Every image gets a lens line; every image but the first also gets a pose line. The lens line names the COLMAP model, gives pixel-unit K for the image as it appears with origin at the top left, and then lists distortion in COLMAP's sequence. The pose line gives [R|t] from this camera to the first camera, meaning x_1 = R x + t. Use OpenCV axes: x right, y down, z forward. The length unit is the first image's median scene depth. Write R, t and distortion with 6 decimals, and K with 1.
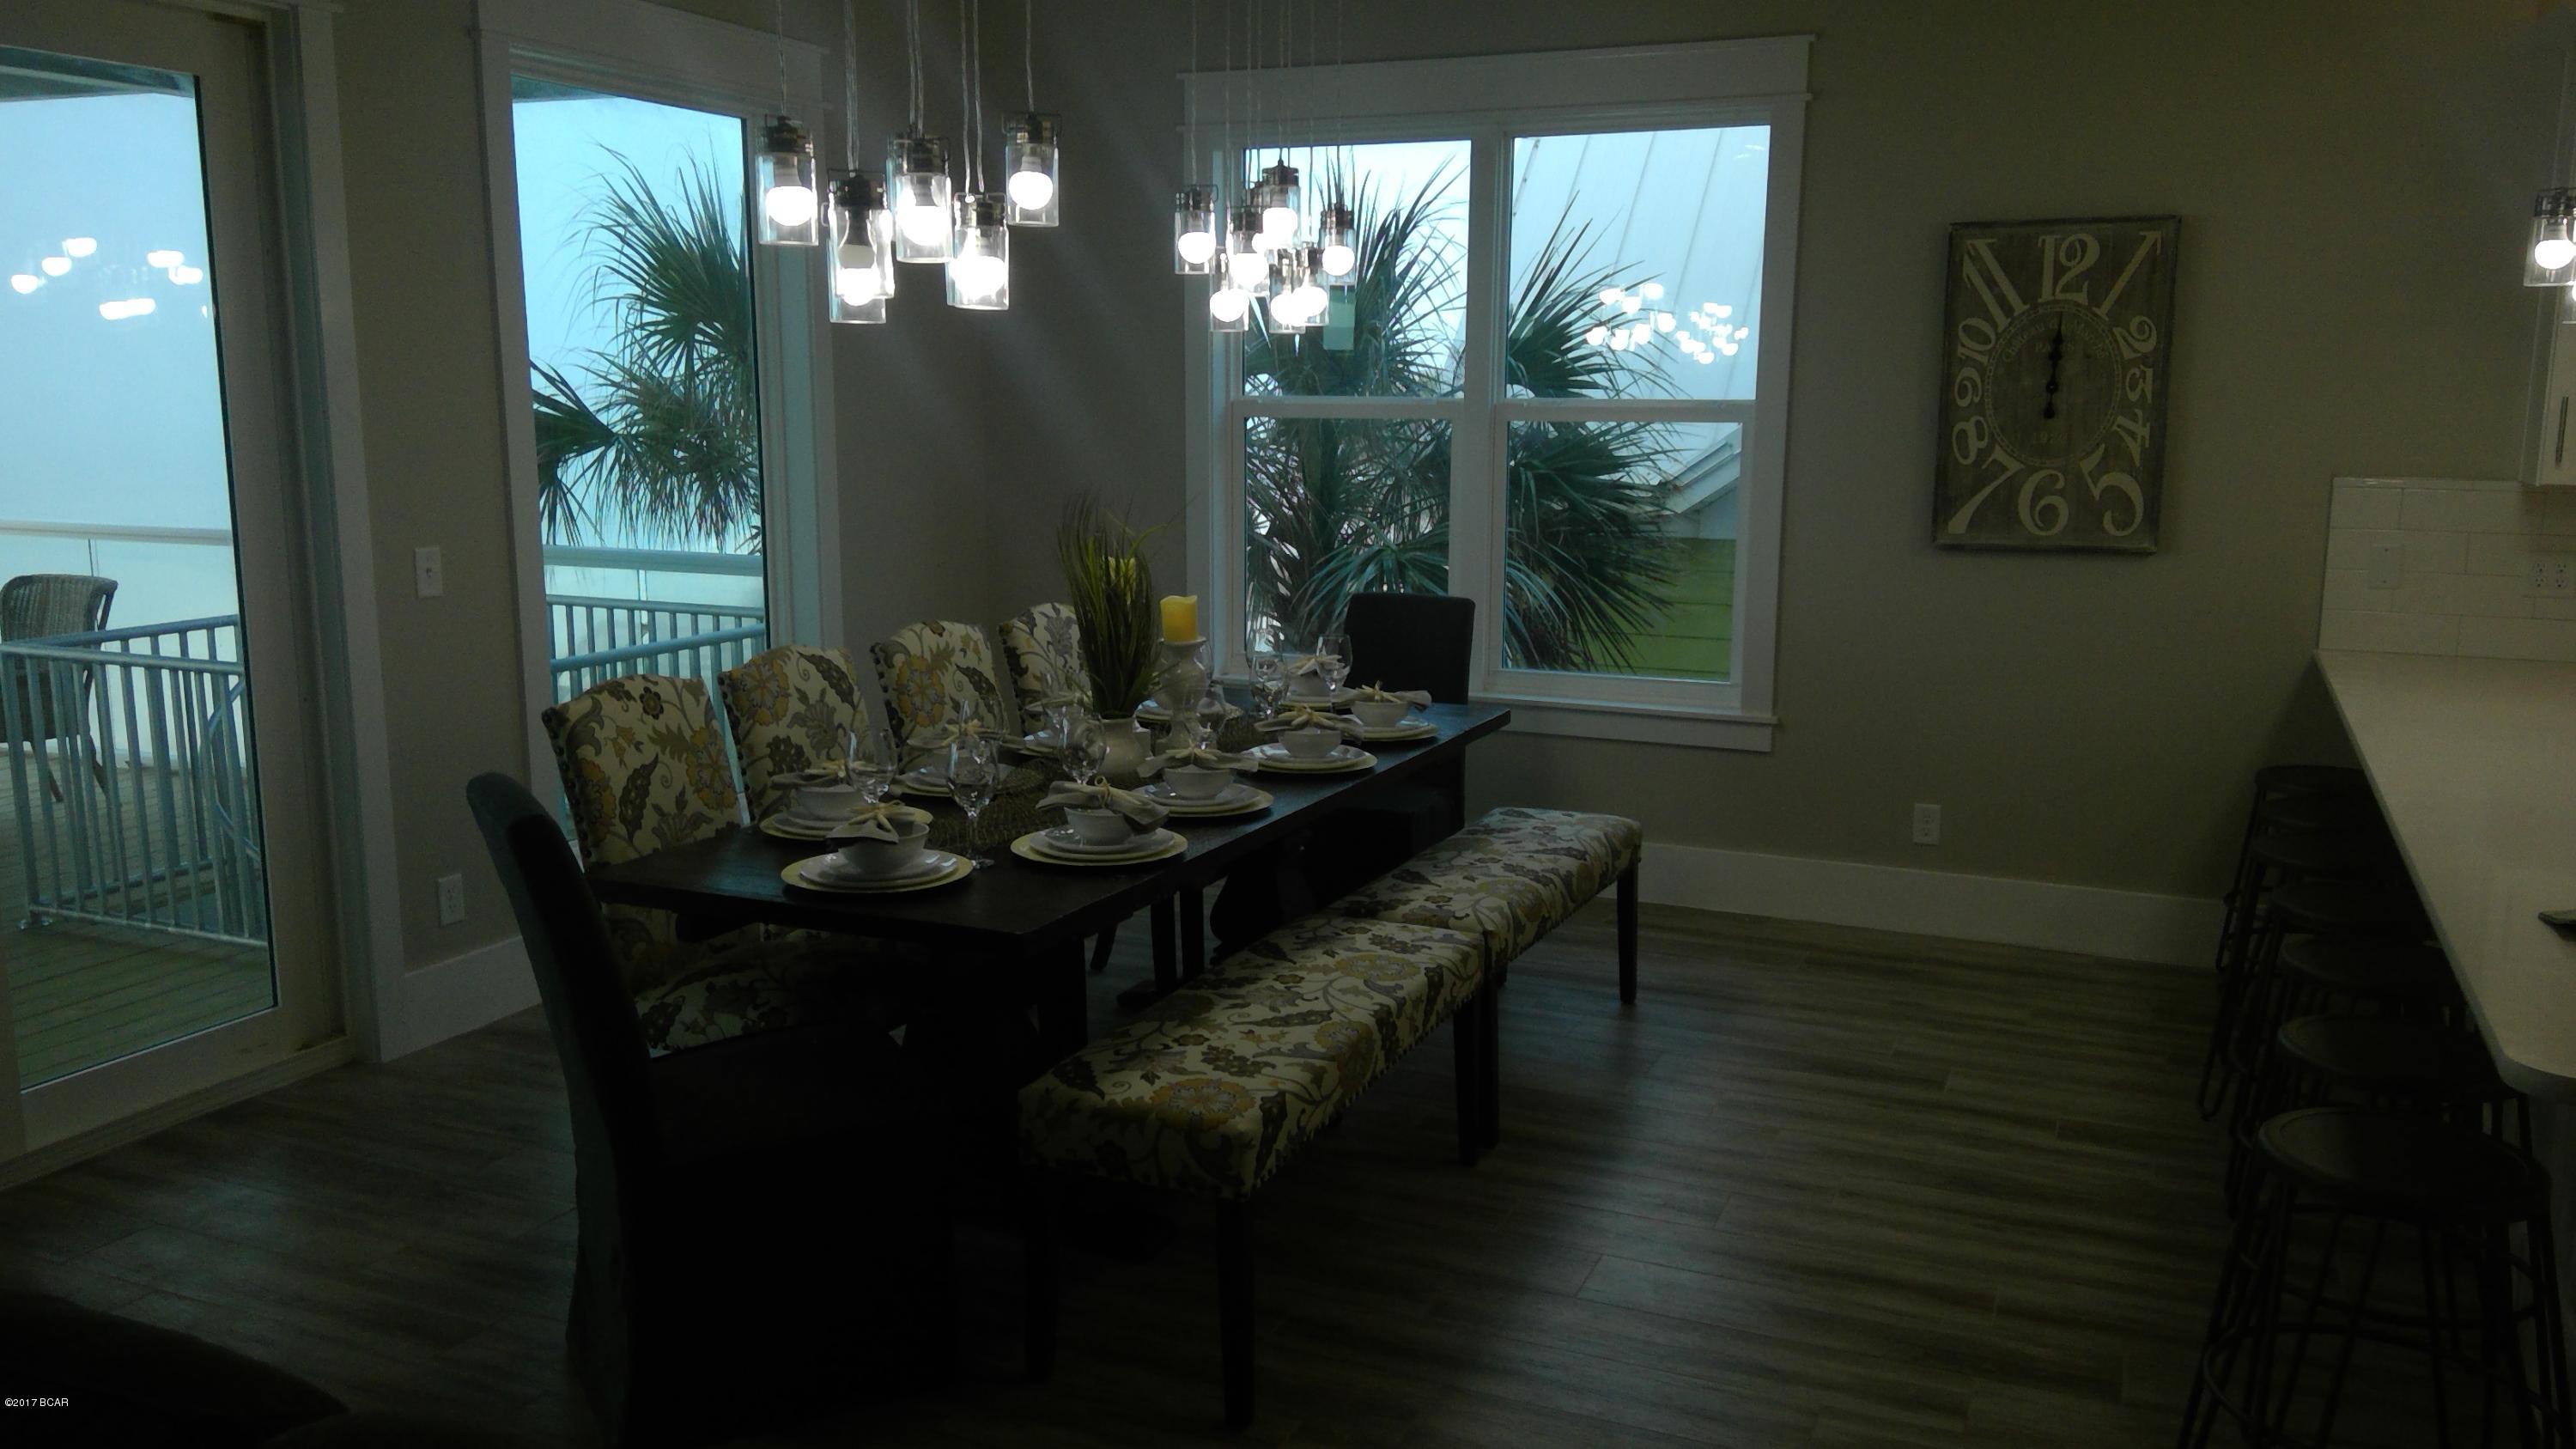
lens RADIAL K [[2003.1, 0, 1288.6], [0, 2003.1, 737.3], [0, 0, 1]] dist [0.101969, -0.143203]
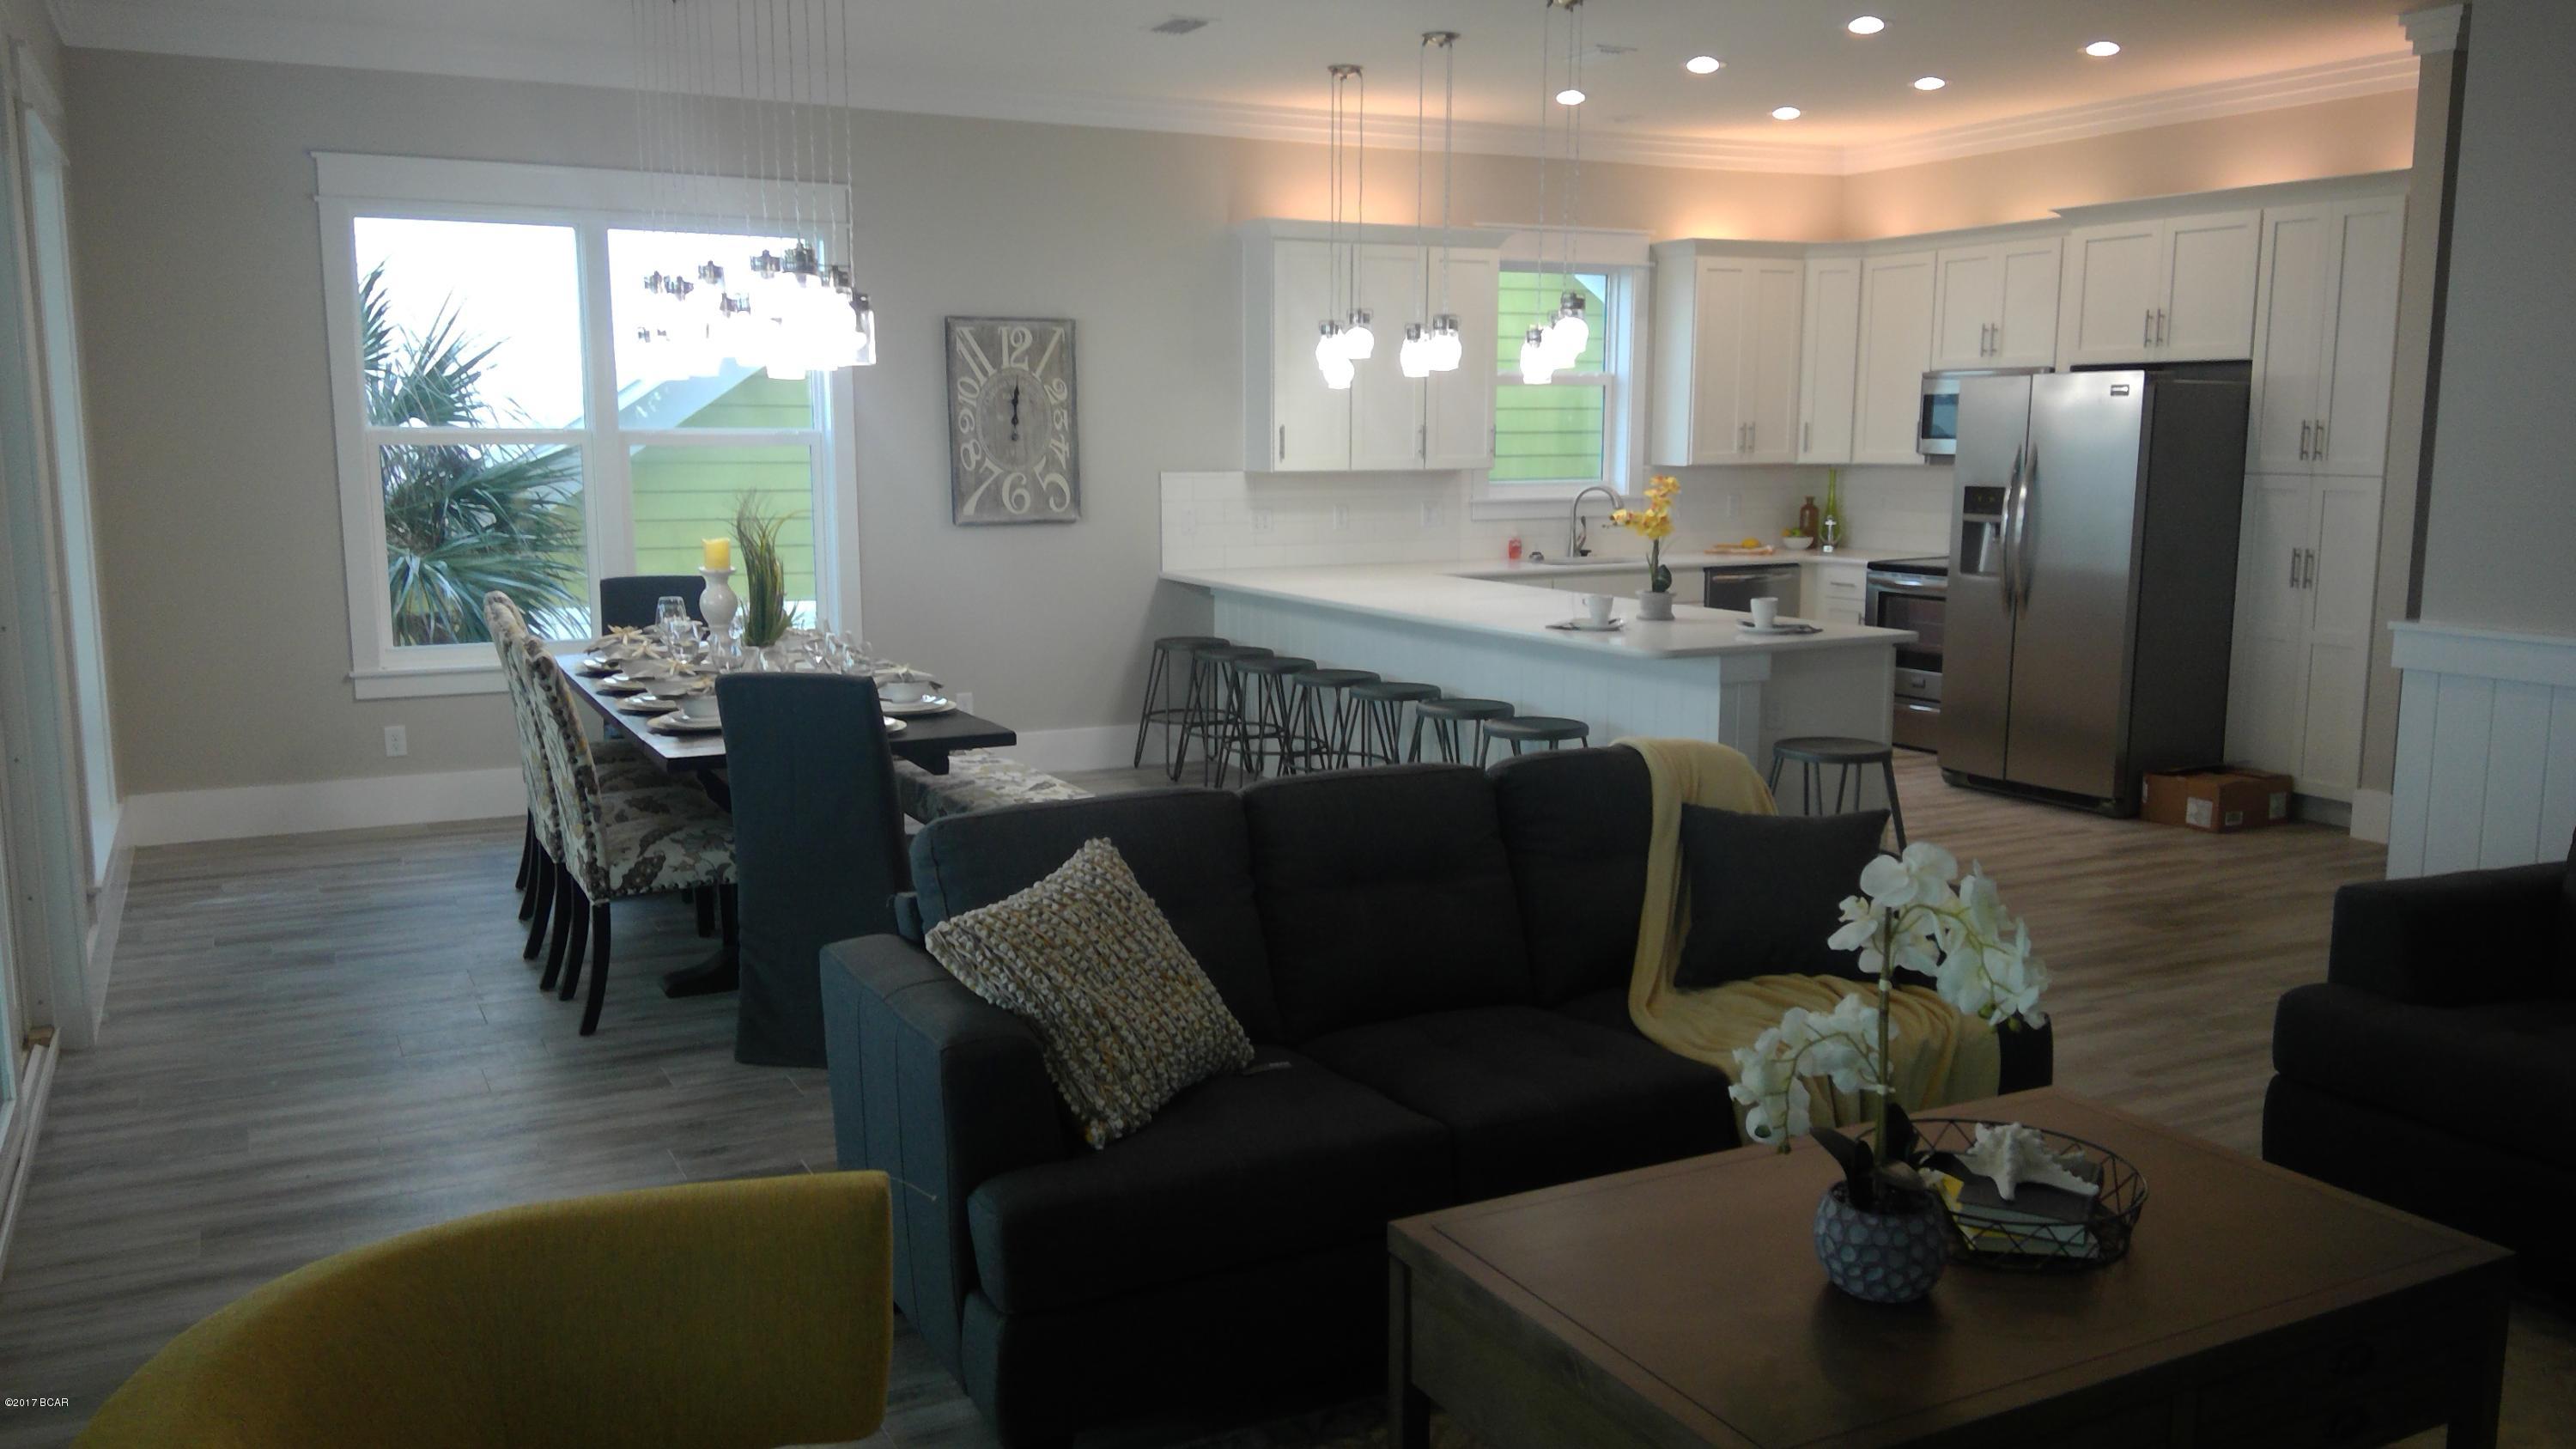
lens RADIAL K [[2003.1, 0, 1261.2], [0, 2003.1, 717.9], [0, 0, 1]] dist [0.101969, -0.143203]
pose [[0.633198, -0.116078, 0.765236, -0.748310], [0.139658, 0.989597, 0.034551, 0.032508], [-0.761285, 0.084993, 0.642822, -0.152646]]
